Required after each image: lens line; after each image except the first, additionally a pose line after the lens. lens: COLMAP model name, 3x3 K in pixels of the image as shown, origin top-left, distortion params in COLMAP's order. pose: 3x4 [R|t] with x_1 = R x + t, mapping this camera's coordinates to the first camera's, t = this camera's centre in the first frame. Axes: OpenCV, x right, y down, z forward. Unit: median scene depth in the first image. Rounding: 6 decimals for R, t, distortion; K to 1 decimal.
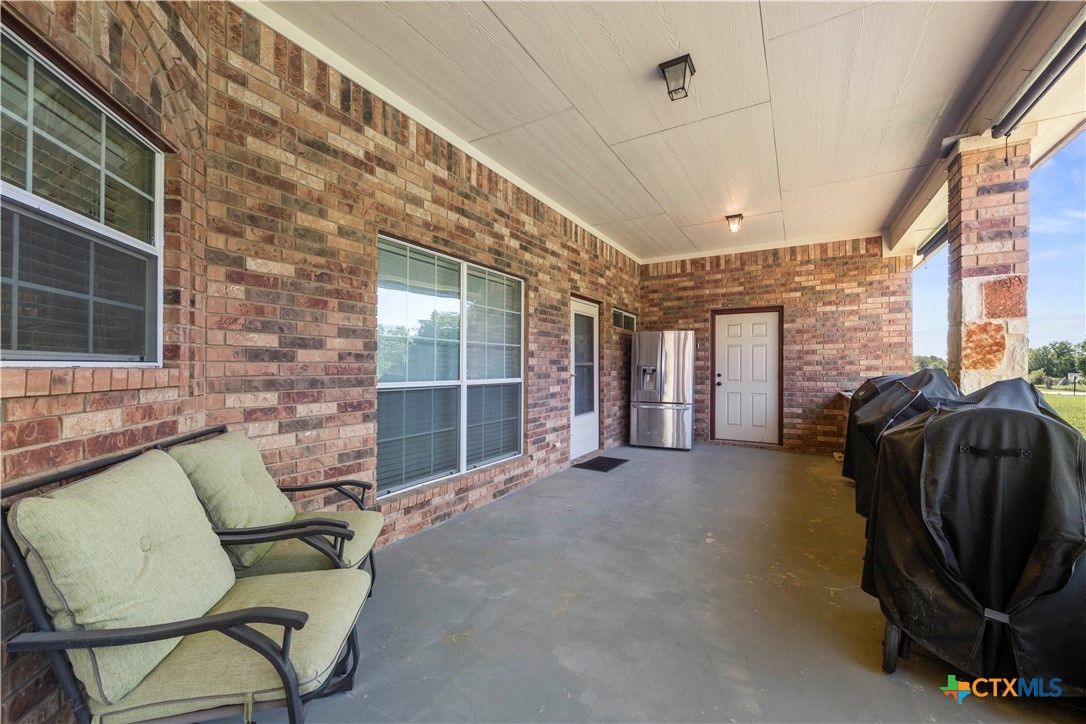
lens RADIAL K [[438.9, 0, 544.7], [0, 438.9, 367.1], [0, 0, 1]] dist [-0.000794, 0.000274]
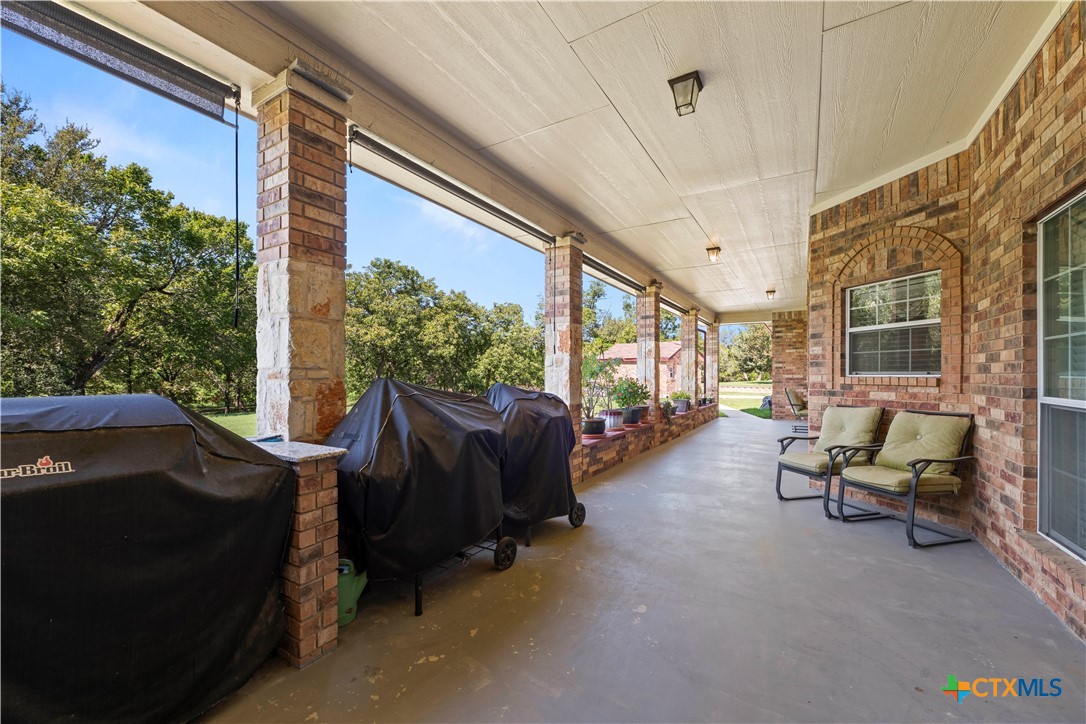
lens RADIAL K [[438.9, 0, 543.7], [0, 438.9, 372.3], [0, 0, 1]] dist [-0.000794, 0.000274]
pose [[-0.999864, -0.002890, 0.016247, 0.270936], [-0.002969, 0.999984, -0.004869, -0.002250], [-0.016233, -0.004916, -0.999856, 0.894573]]
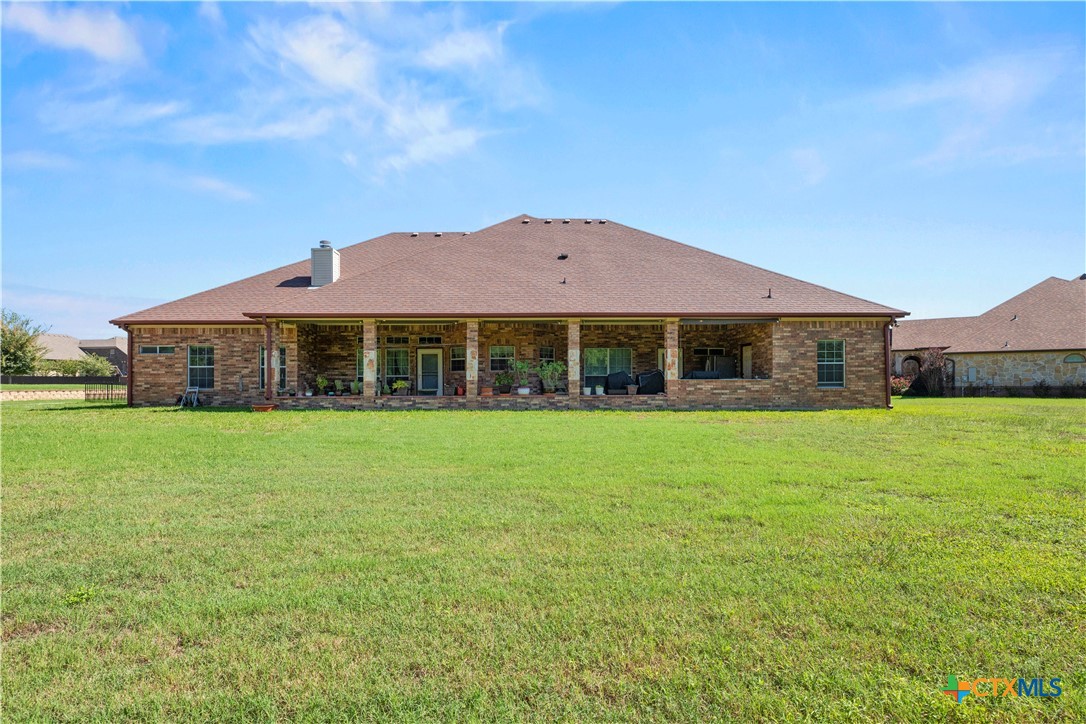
lens RADIAL K [[553.6, 0, 524.1], [0, 553.6, 373.8], [0, 0, 1]] dist [0.012219, -0.000011]
pose [[0.510273, -0.015897, -0.859865, 2.514293], [0.006333, 0.999871, -0.014727, 0.059998], [0.859989, 0.002069, 0.510308, -1.558142]]
